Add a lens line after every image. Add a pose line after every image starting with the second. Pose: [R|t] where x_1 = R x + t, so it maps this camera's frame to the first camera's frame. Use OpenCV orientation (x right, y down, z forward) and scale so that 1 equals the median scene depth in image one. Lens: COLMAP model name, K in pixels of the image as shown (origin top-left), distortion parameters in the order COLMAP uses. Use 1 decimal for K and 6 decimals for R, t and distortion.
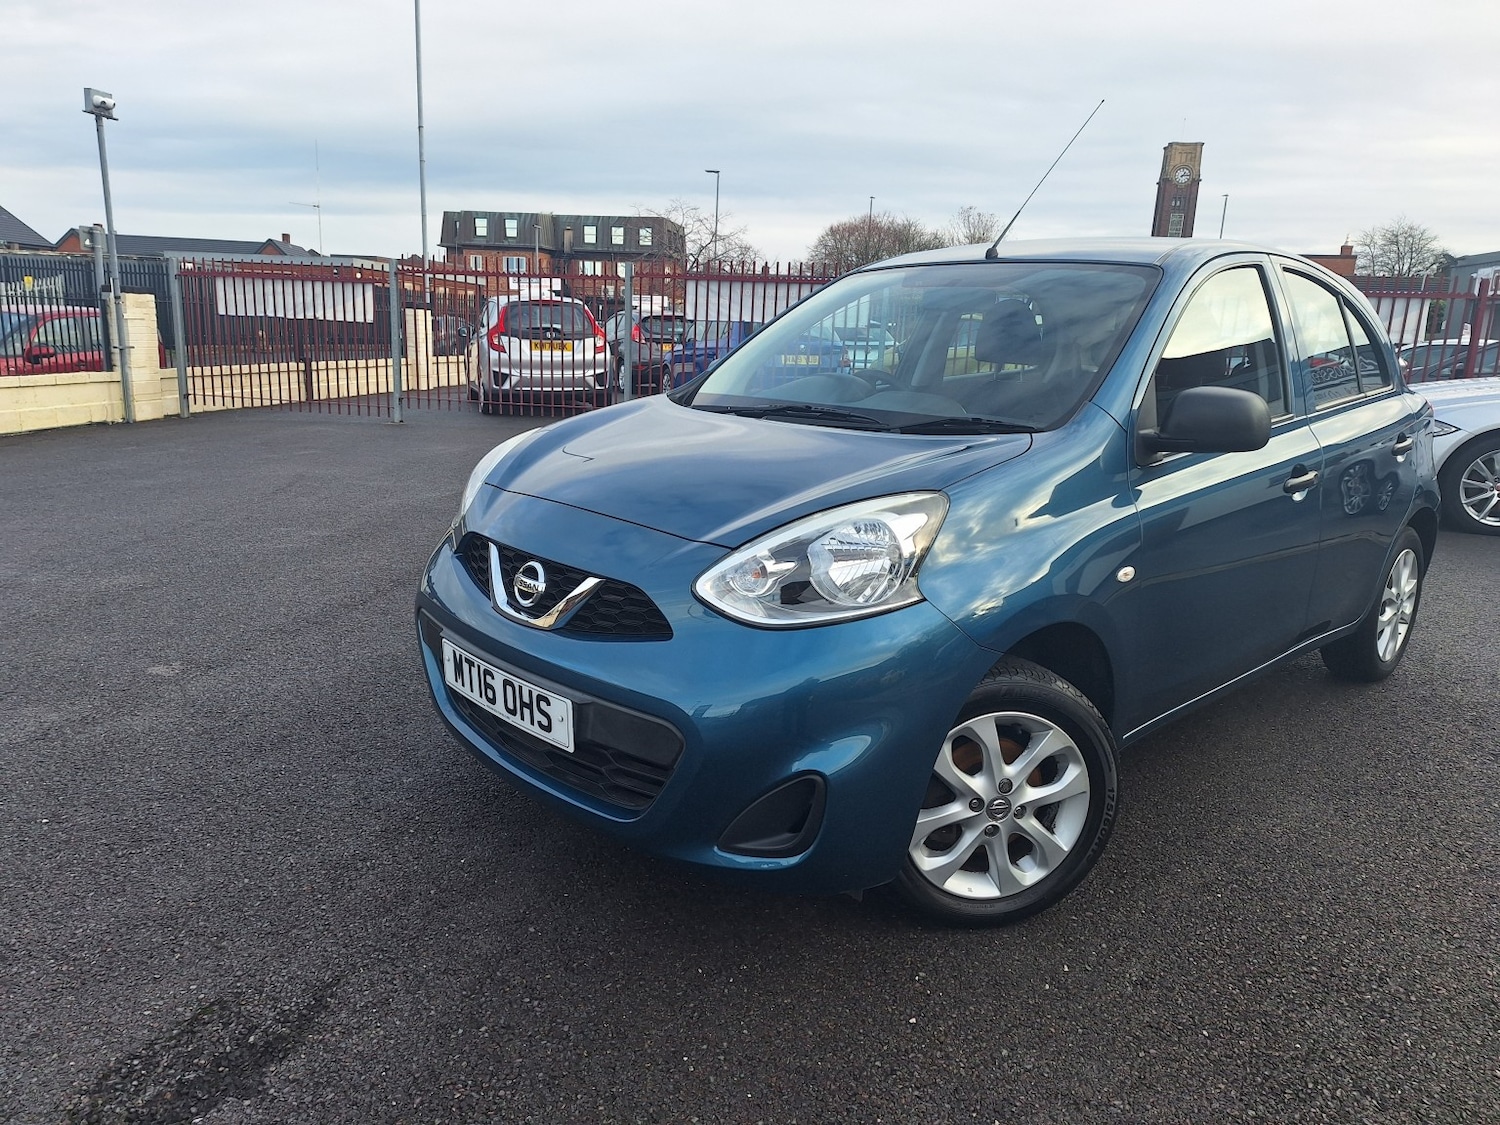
lens RADIAL K [[1044.7, 0, 725.5], [0, 1044.7, 554.3], [0, 0, 1]] dist [0.057781, -0.054214]
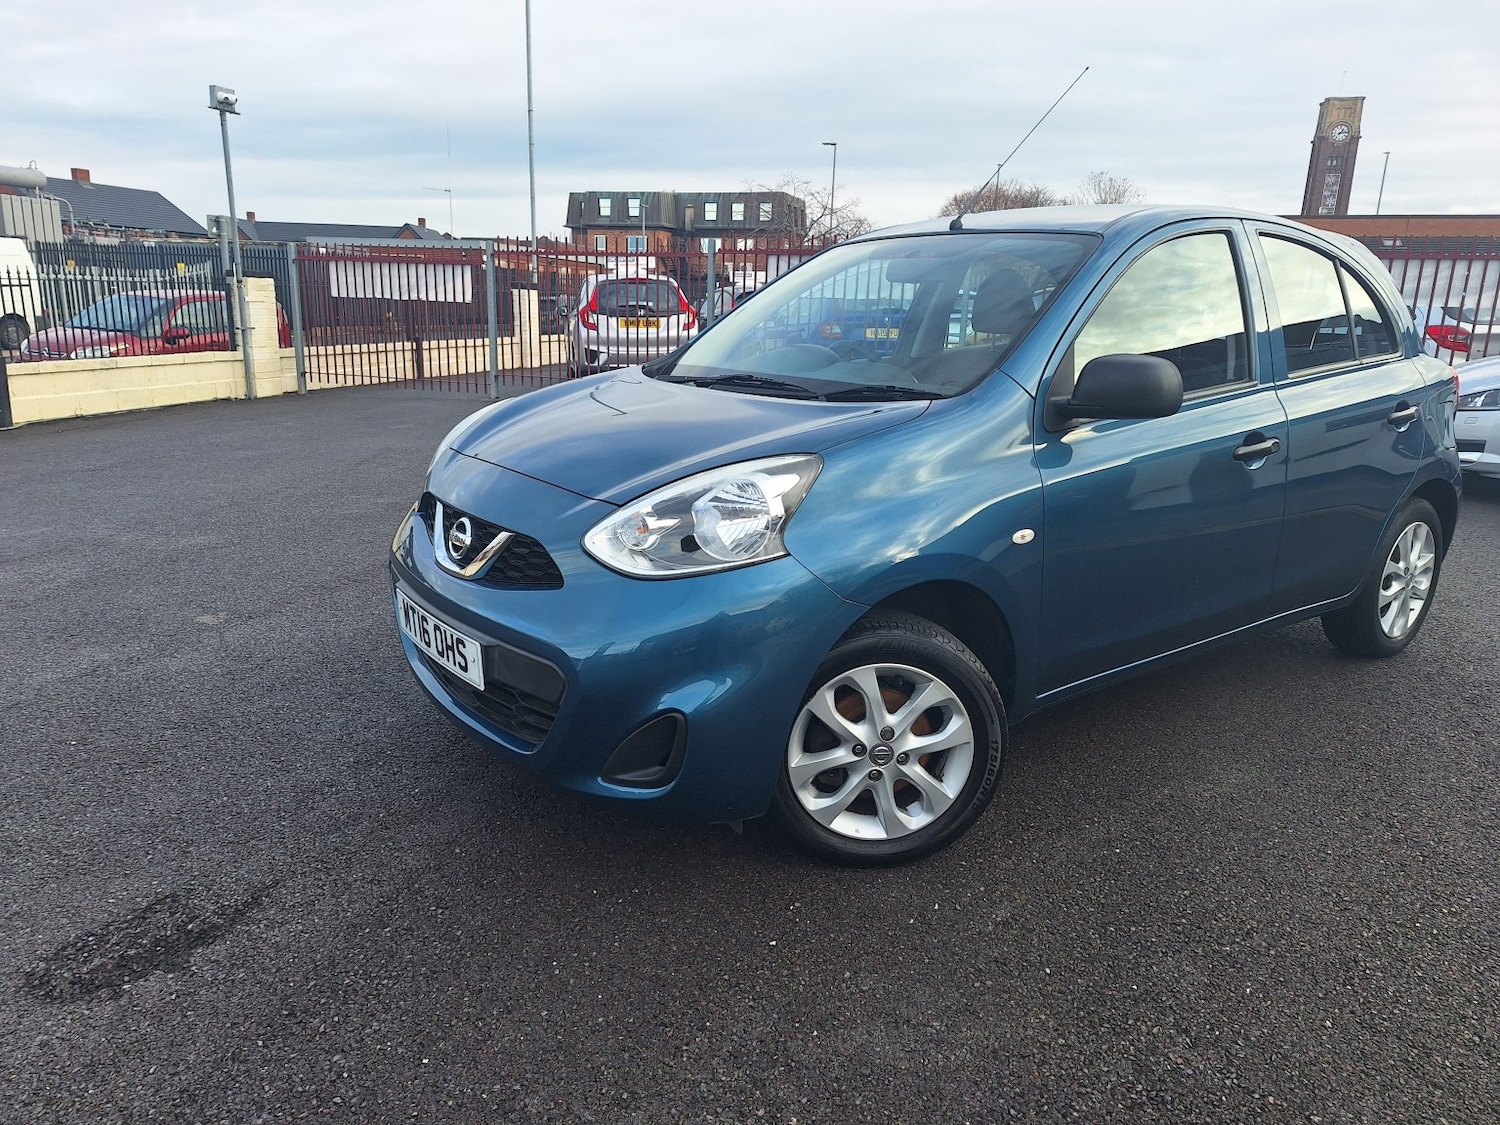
lens RADIAL K [[1044.7, 0, 730.6], [0, 1044.7, 551.9], [0, 0, 1]] dist [0.057781, -0.054214]
pose [[0.993556, 0.013590, -0.112523, 0.215946], [-0.011372, 0.999729, 0.020322, 0.016908], [0.112769, -0.018912, 0.993441, -0.058336]]
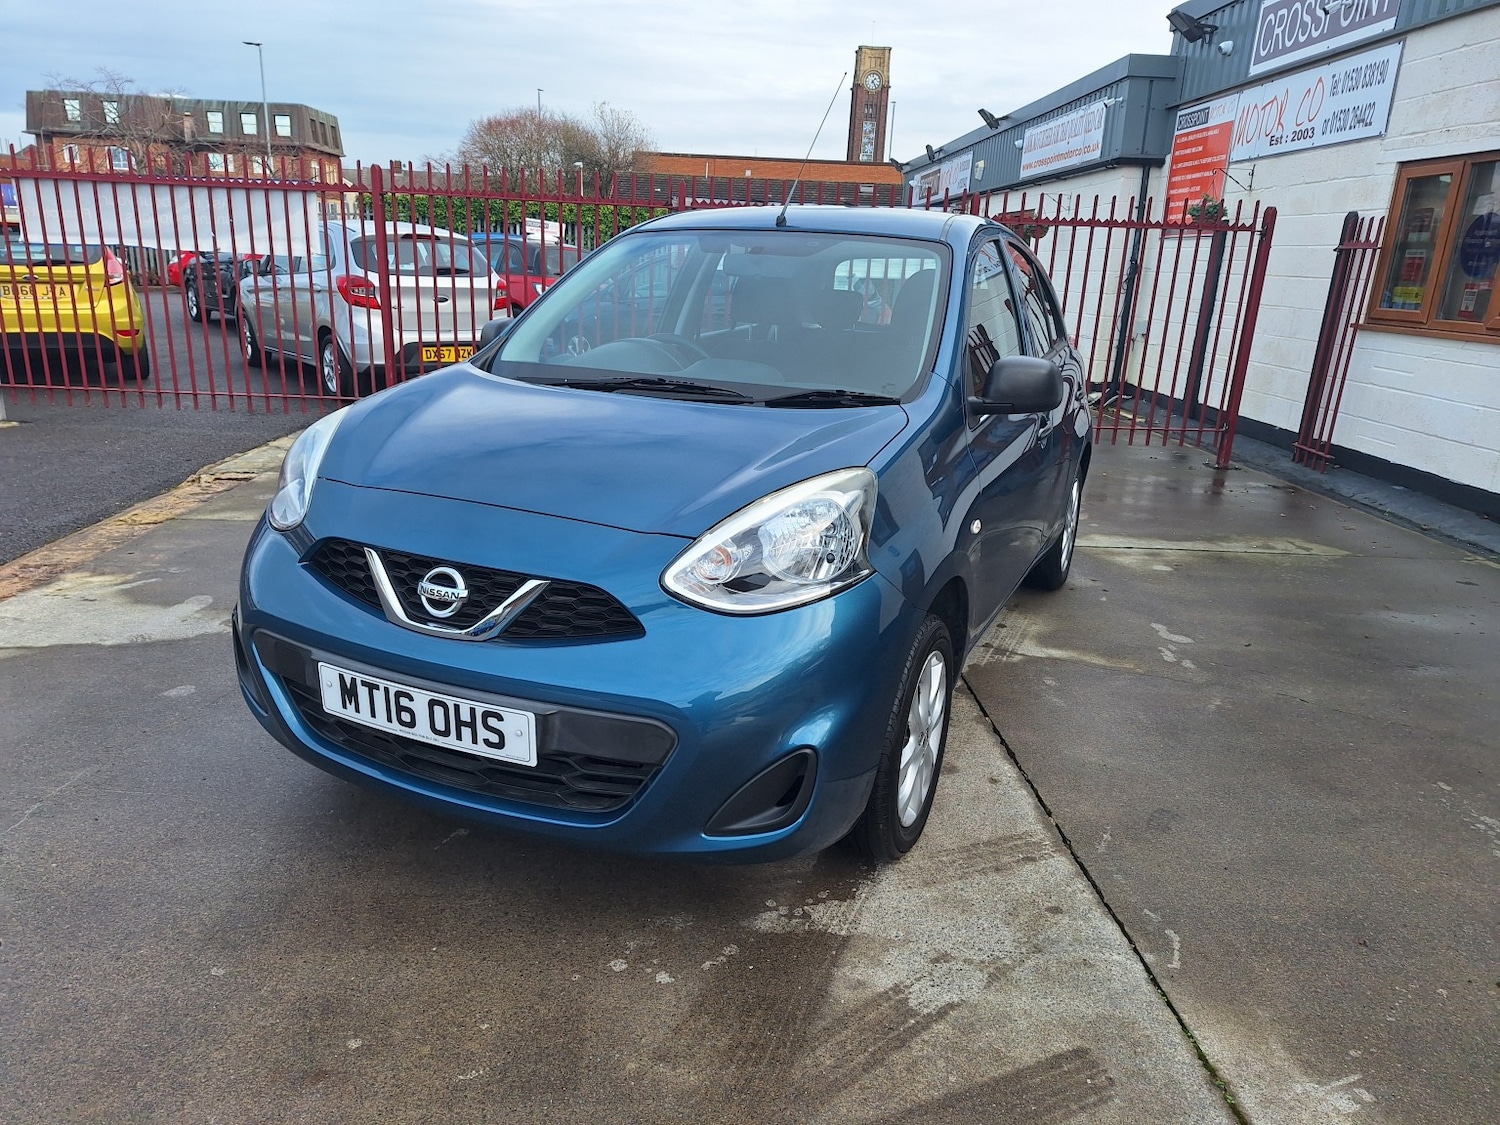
lens RADIAL K [[1044.7, 0, 745.2], [0, 1044.7, 571.6], [0, 0, 1]] dist [0.057781, -0.054214]
pose [[0.919445, -0.098739, 0.380619, -0.288584], [0.070477, 0.993666, 0.087525, -0.050374], [-0.386851, -0.053650, 0.920580, 0.058886]]
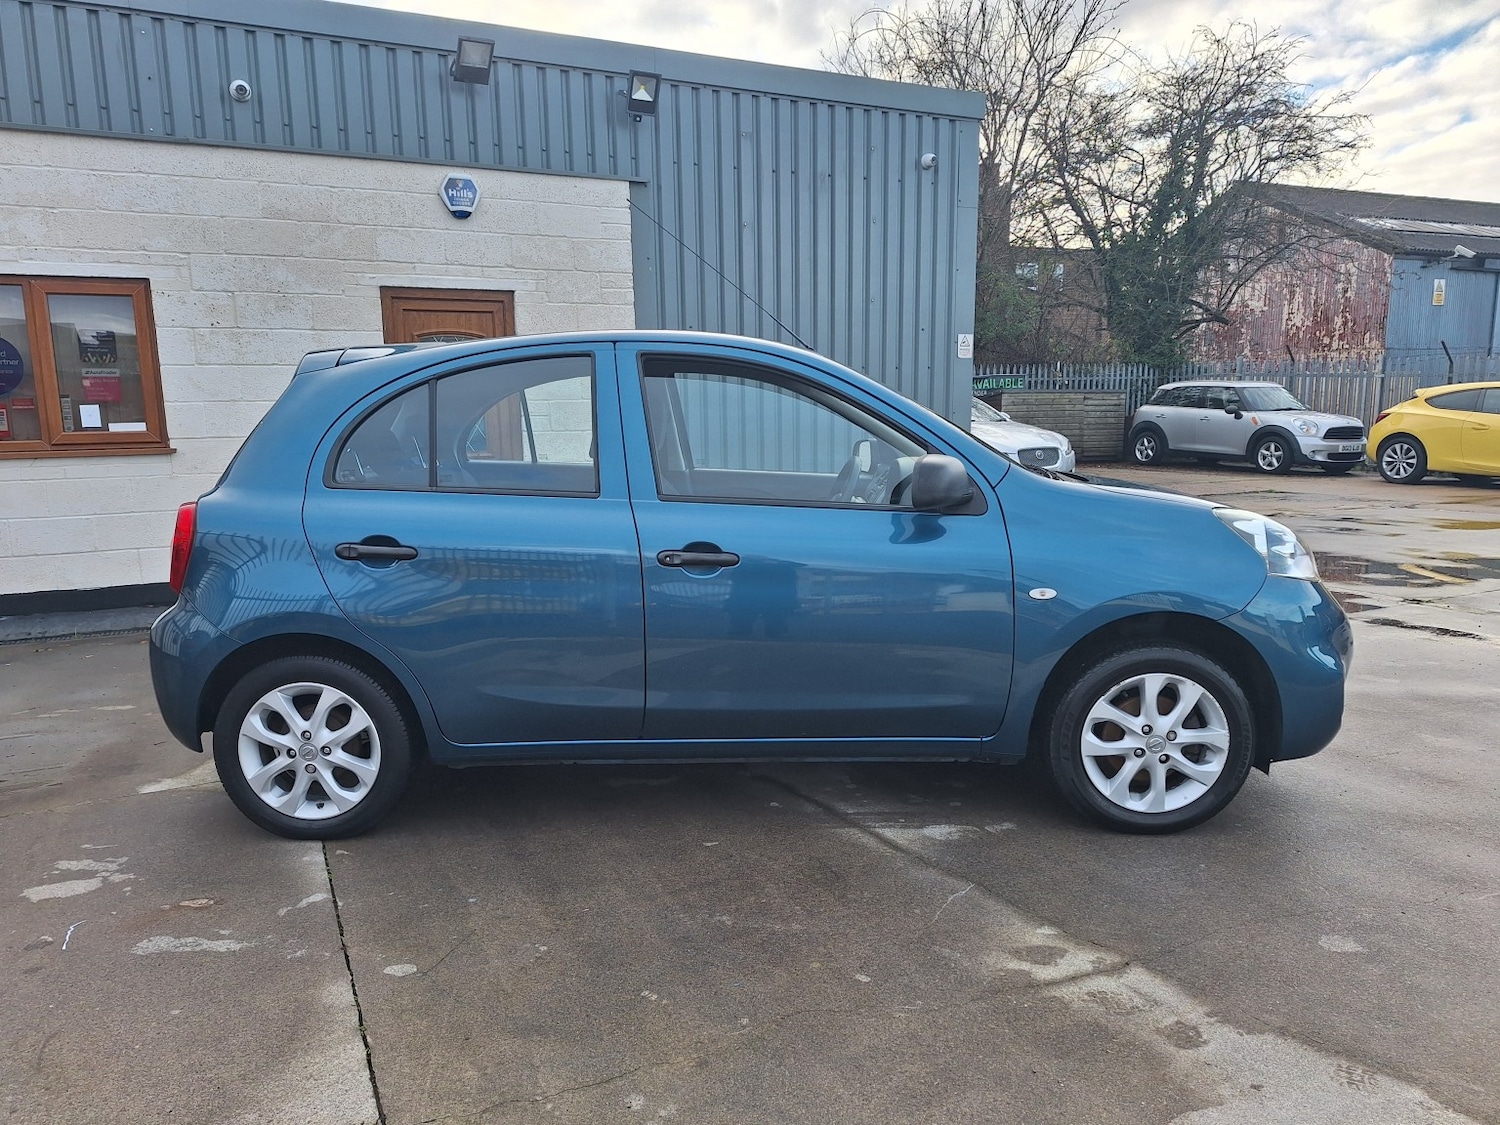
lens RADIAL K [[1025.5, 0, 744.1], [0, 1025.5, 565.7], [0, 0, 1]] dist [0.043045, -0.011008]
pose [[-0.727796, -0.116948, 0.675749, -0.696521], [0.154743, 0.931937, 0.327946, -0.634950], [-0.668108, 0.343245, -0.660163, 2.638163]]
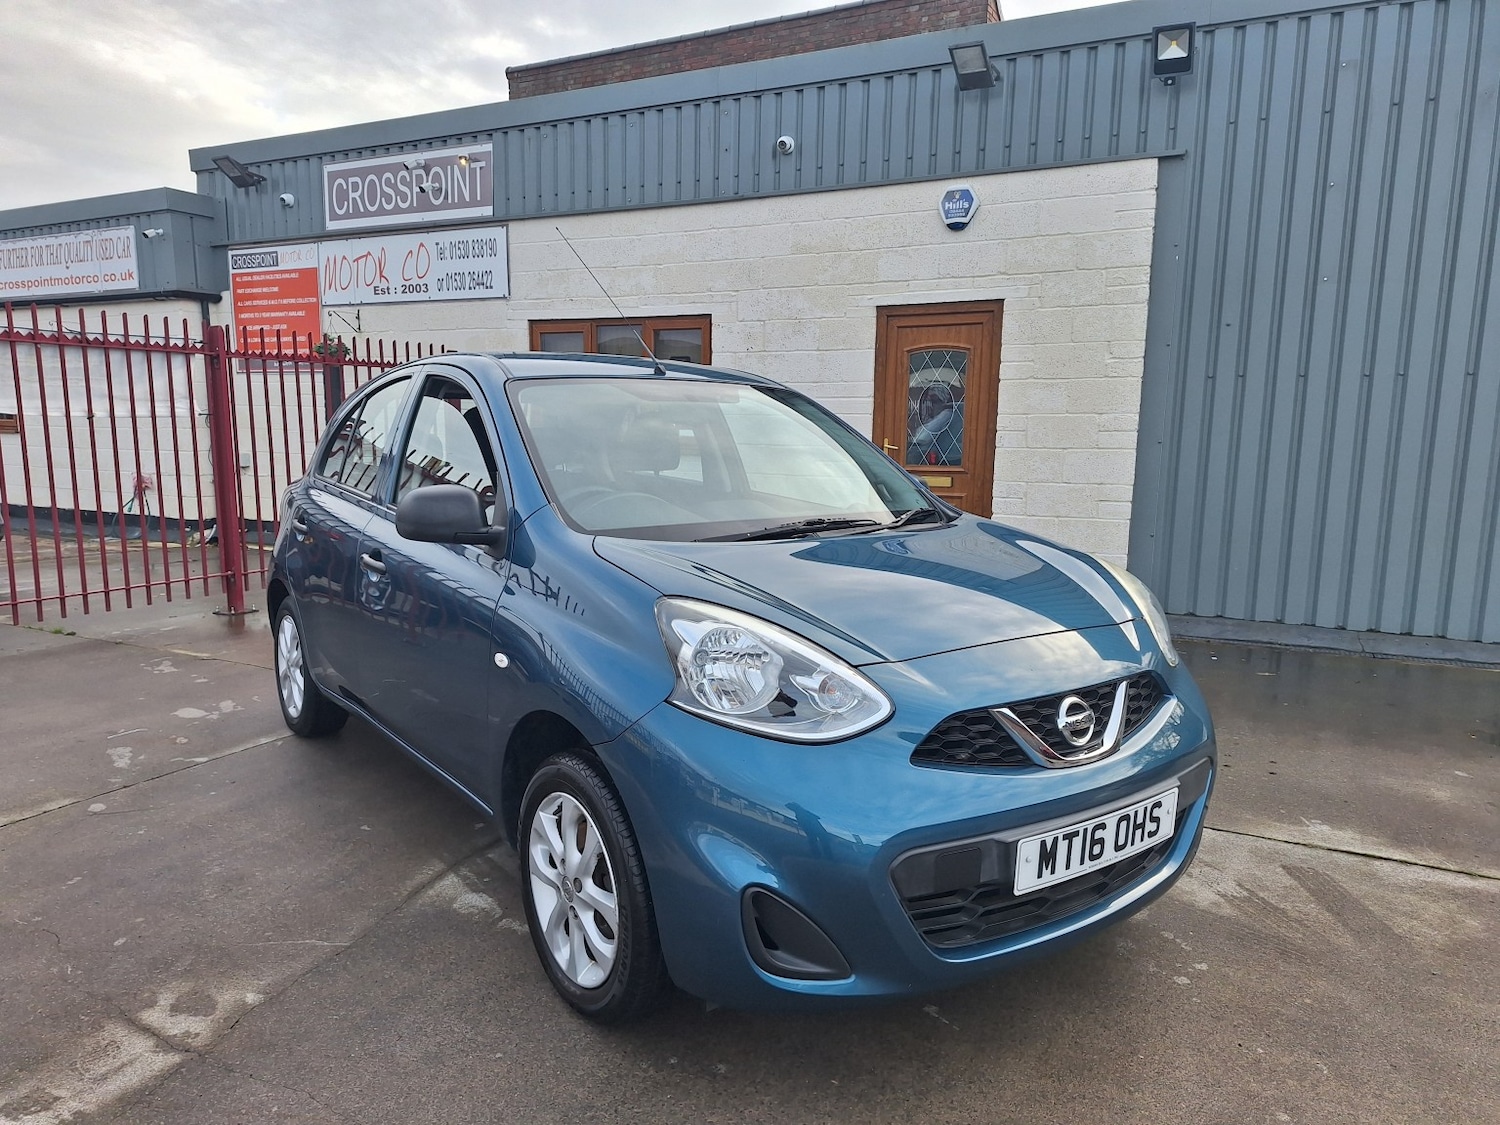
lens RADIAL K [[1044.7, 0, 755.2], [0, 1044.7, 558.1], [0, 0, 1]] dist [0.057781, -0.054214]
pose [[0.099568, -0.154027, 0.983037, -1.139551], [0.217517, 0.967421, 0.129549, -0.305340], [-0.970965, 0.200928, 0.129828, 1.124799]]
